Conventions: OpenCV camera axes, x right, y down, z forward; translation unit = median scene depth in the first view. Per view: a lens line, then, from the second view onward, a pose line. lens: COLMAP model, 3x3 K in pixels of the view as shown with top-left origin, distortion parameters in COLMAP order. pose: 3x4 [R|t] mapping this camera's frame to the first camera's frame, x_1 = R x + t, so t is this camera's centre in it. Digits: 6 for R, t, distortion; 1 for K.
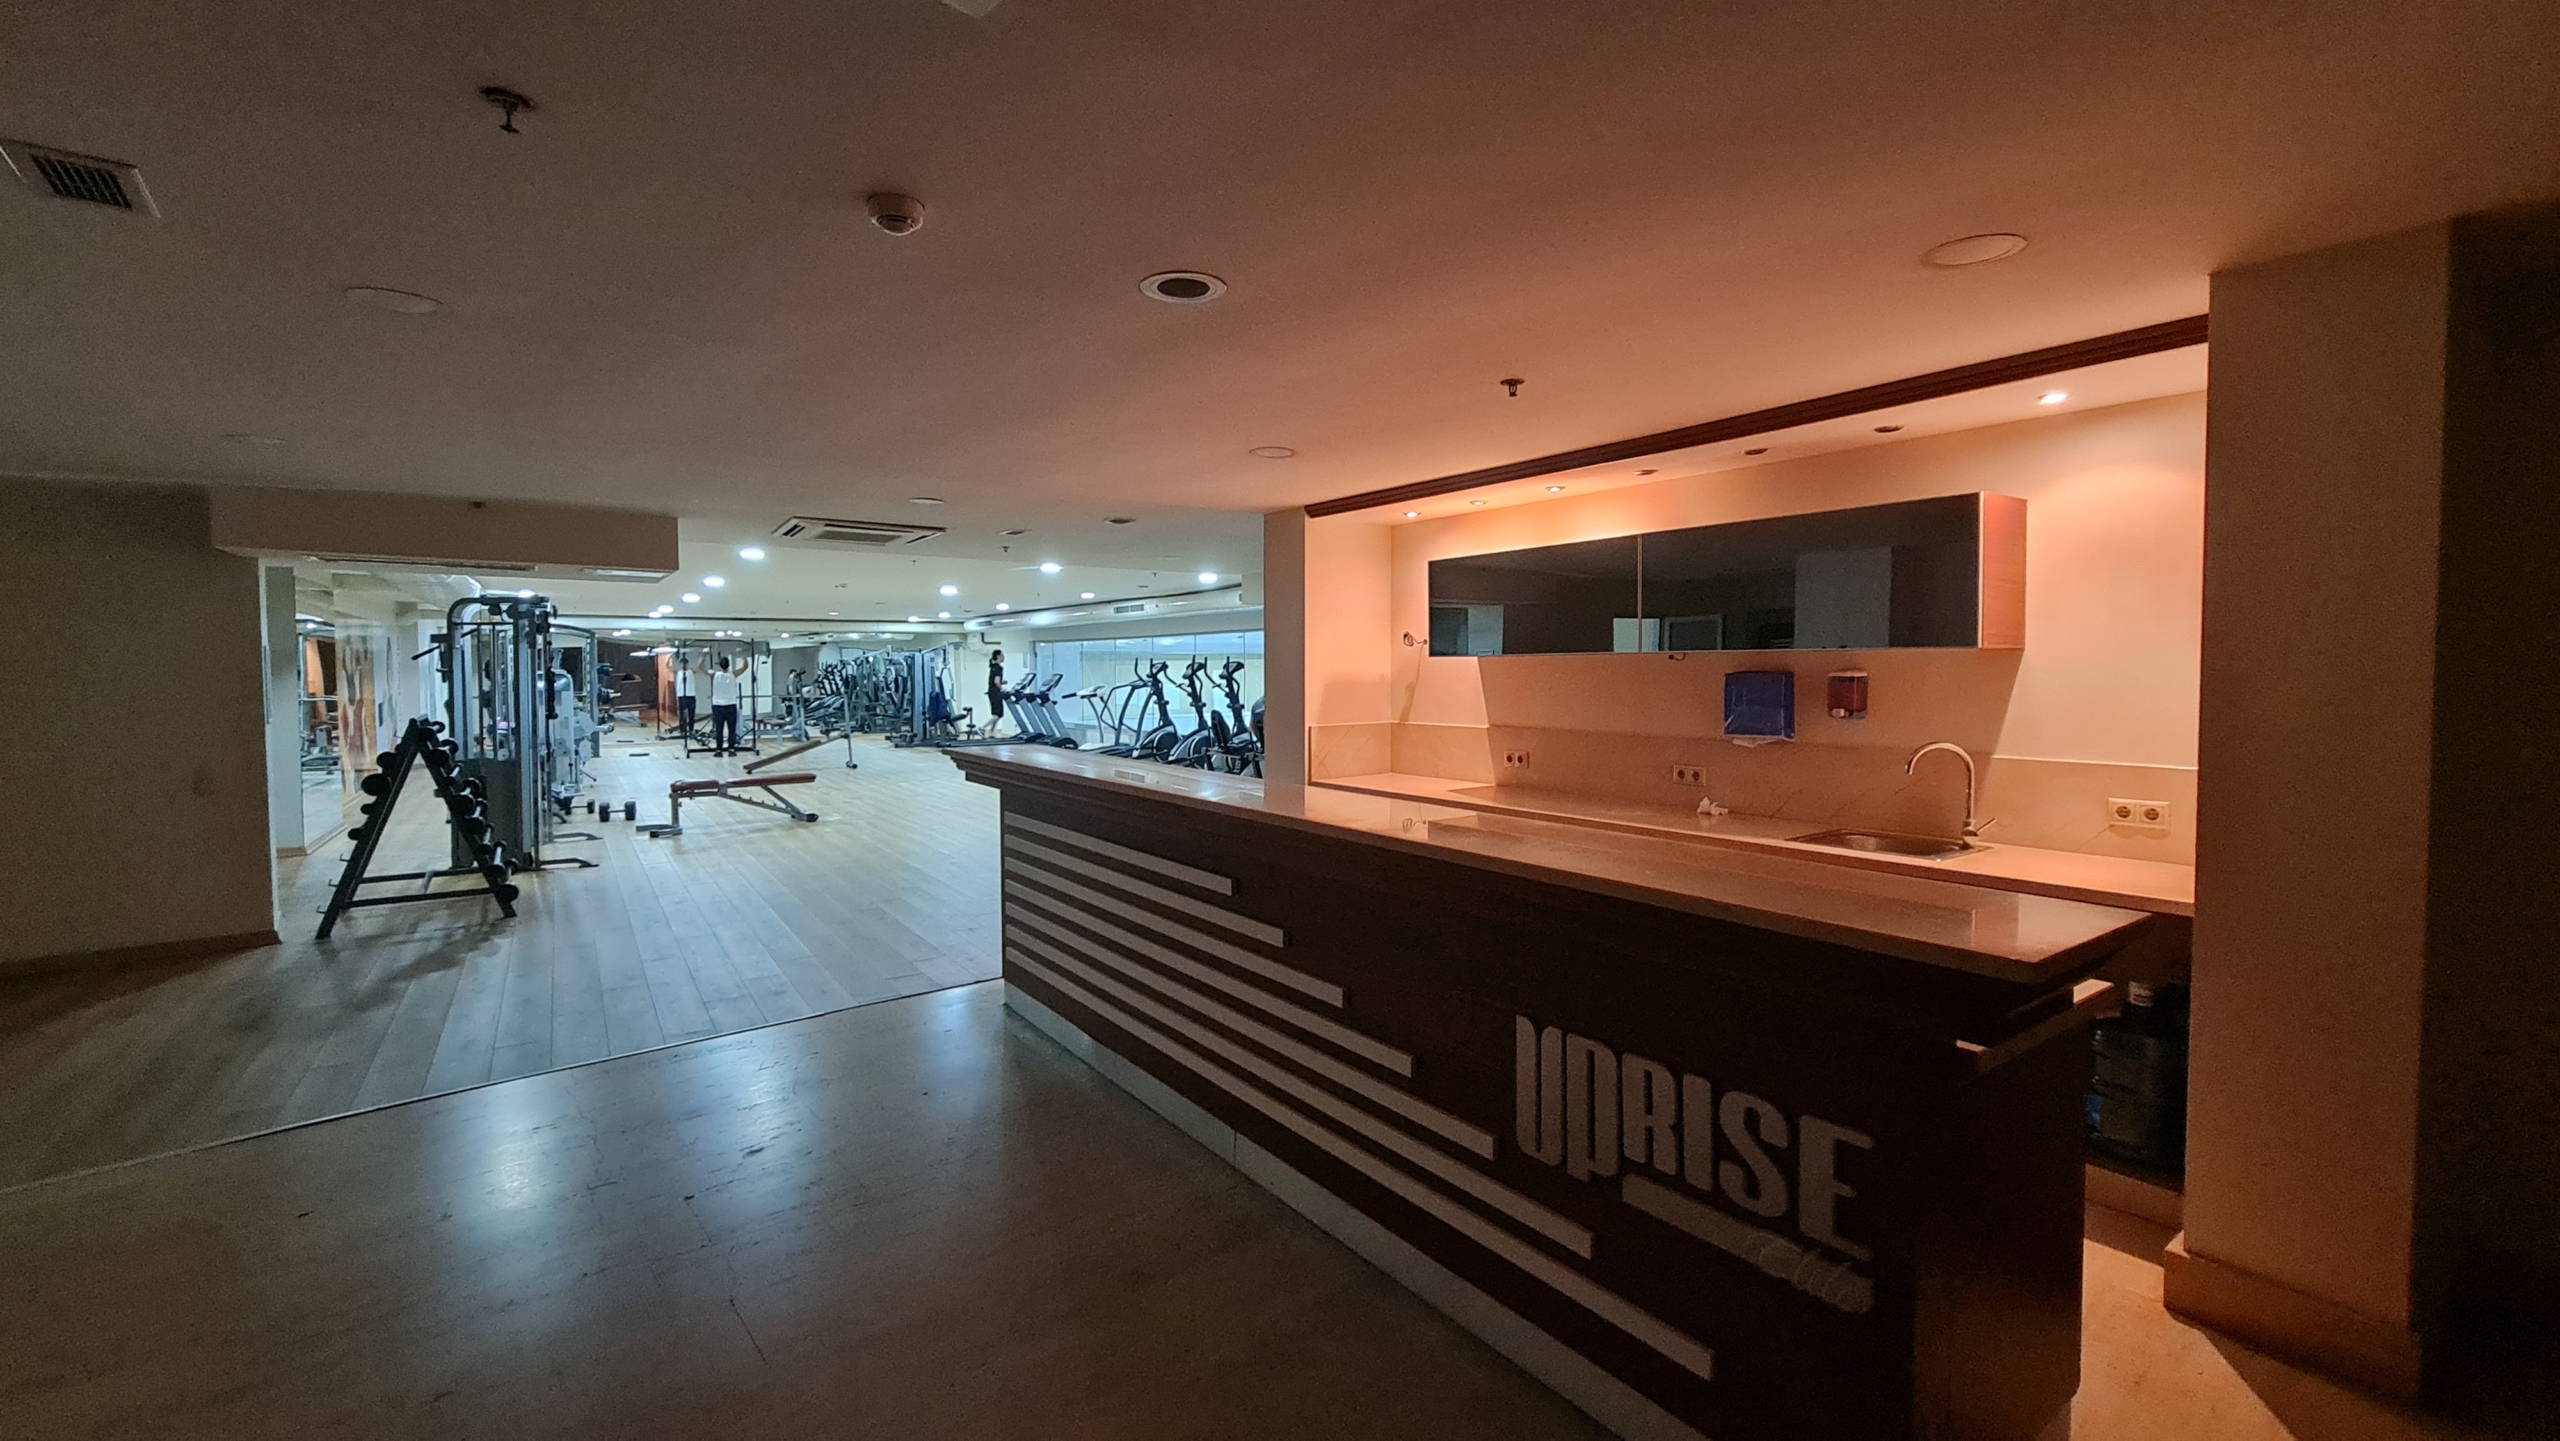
lens RADIAL K [[1034.5, 0, 1277.5], [0, 1034.5, 712.3], [0, 0, 1]] dist [0.002450, 0.000446]
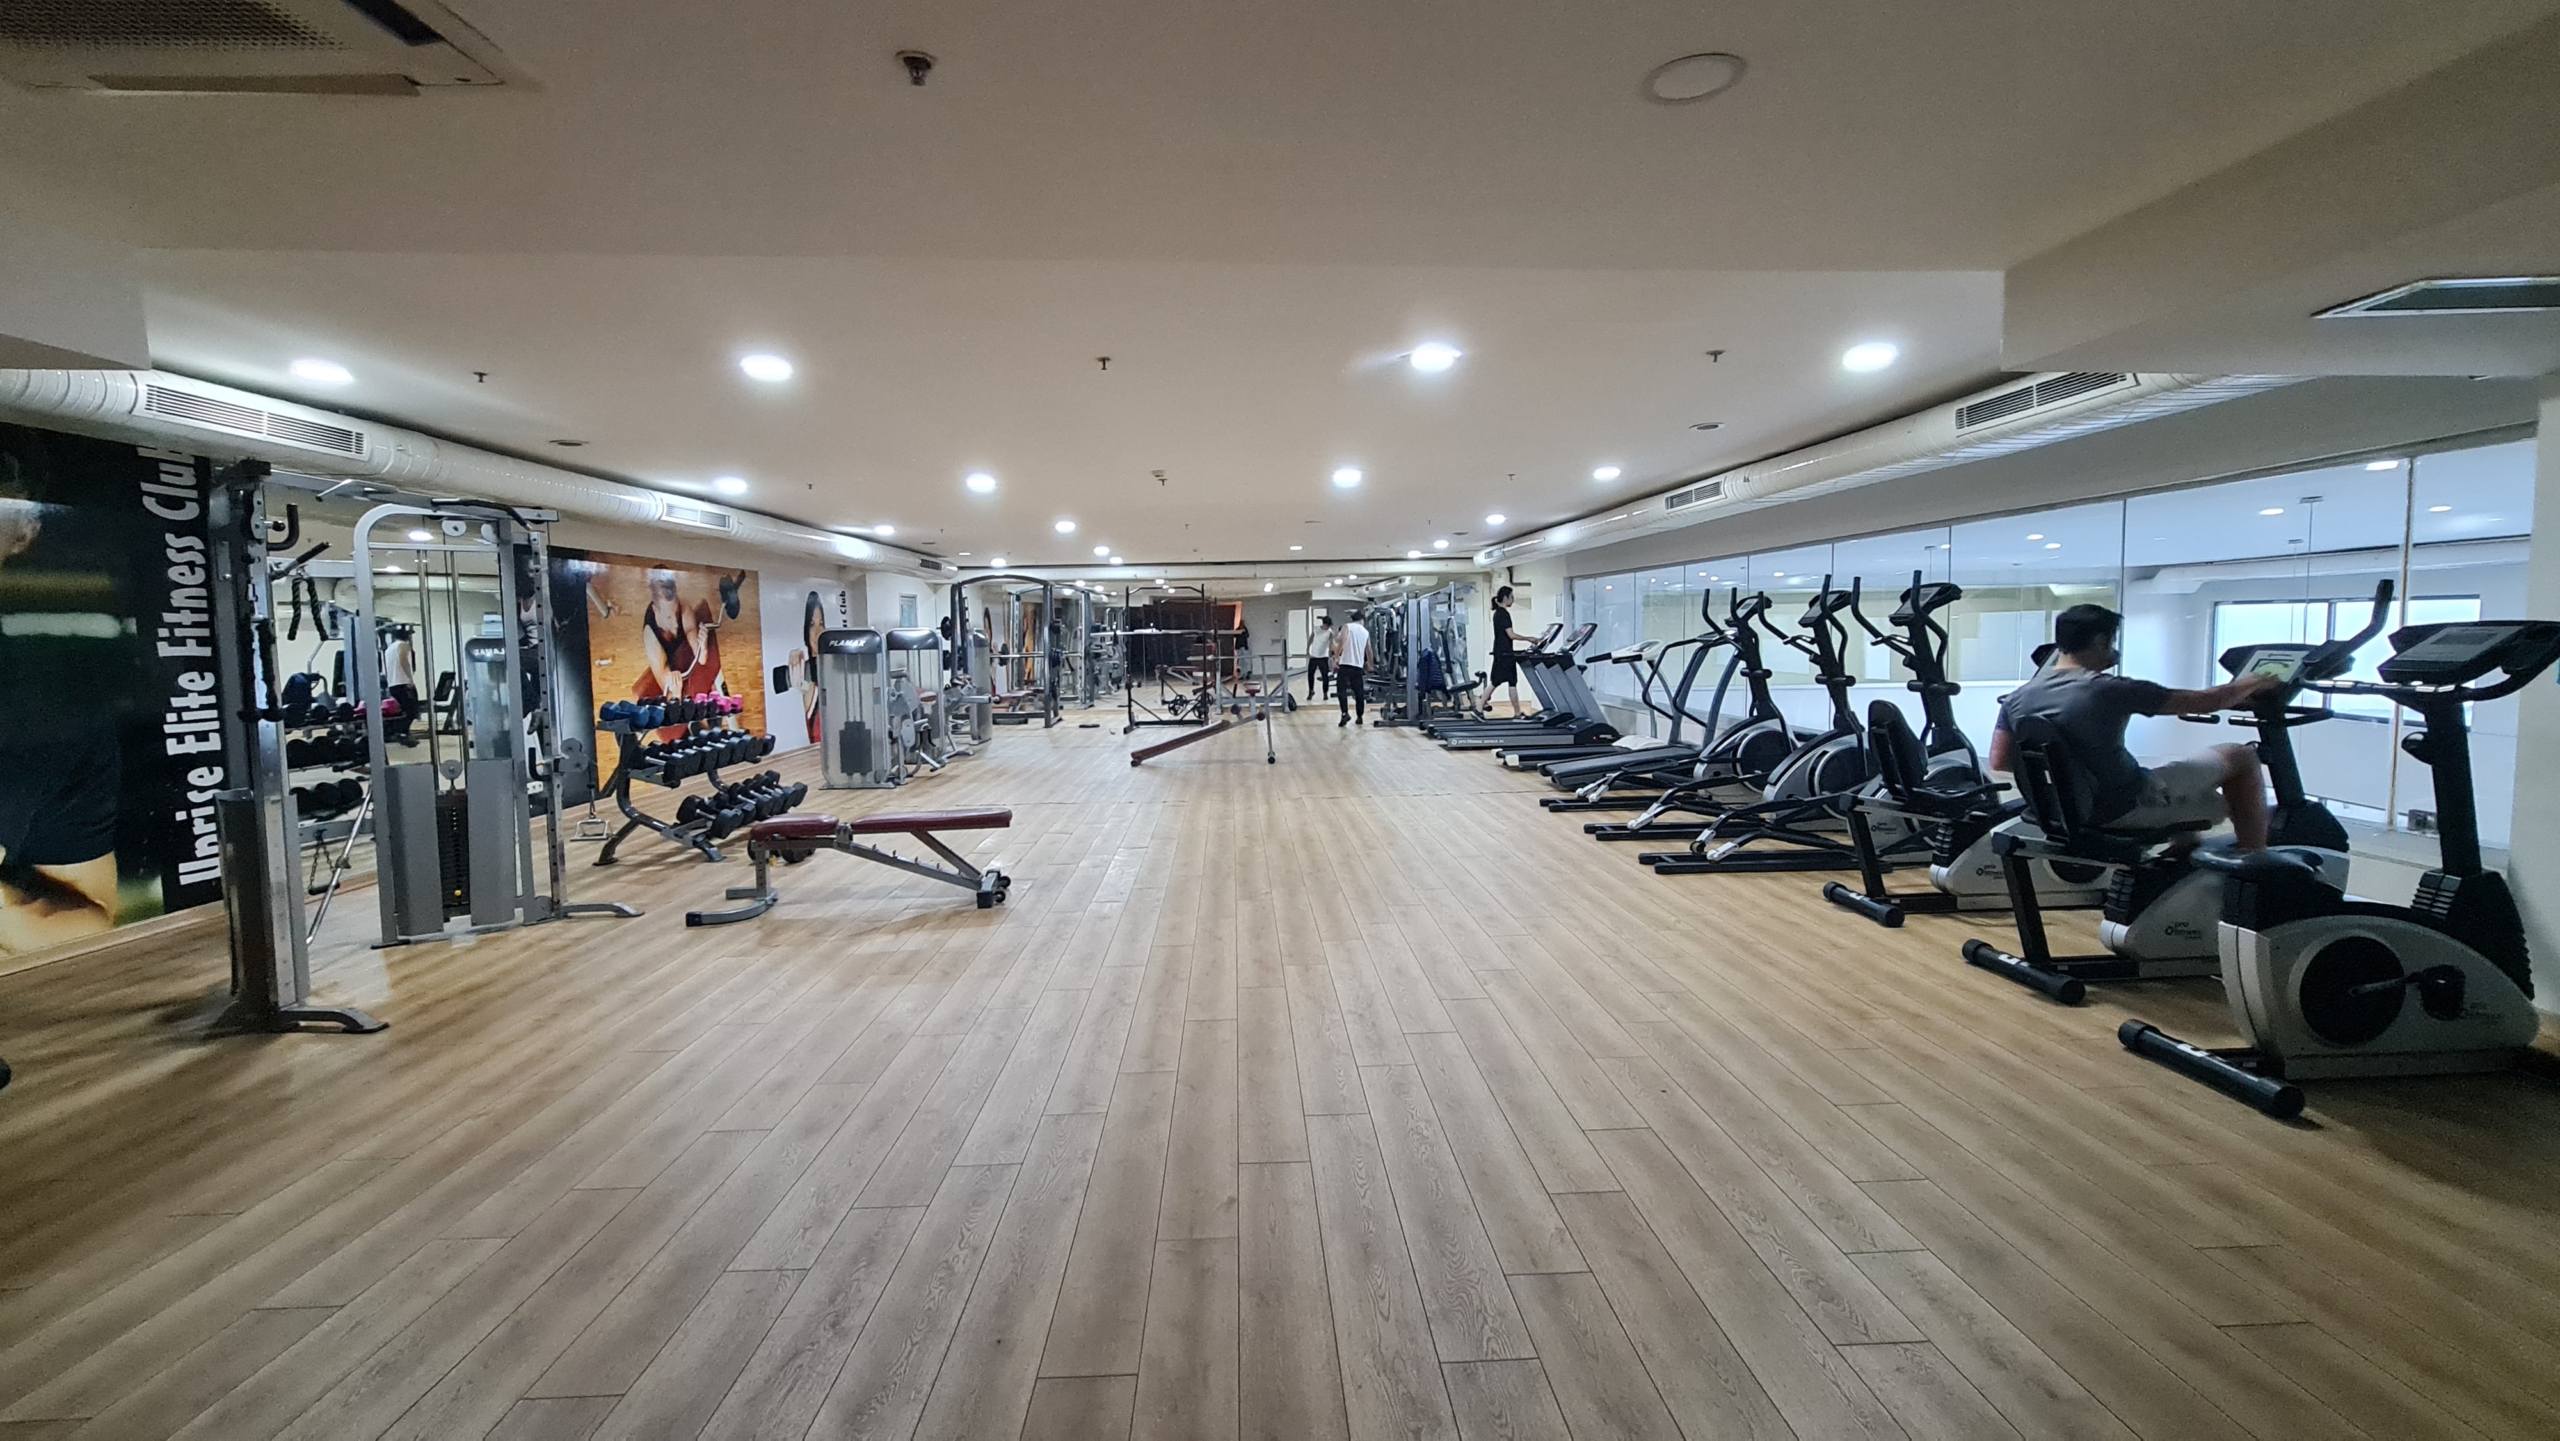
lens RADIAL K [[1034.5, 0, 1256.0], [0, 1034.5, 699.9], [0, 0, 1]] dist [0.002450, 0.000446]
pose [[0.830776, 0.024114, -0.556084, -0.032111], [-0.006495, 0.999413, 0.033636, -0.012351], [0.556569, -0.024332, 0.830445, 0.442748]]
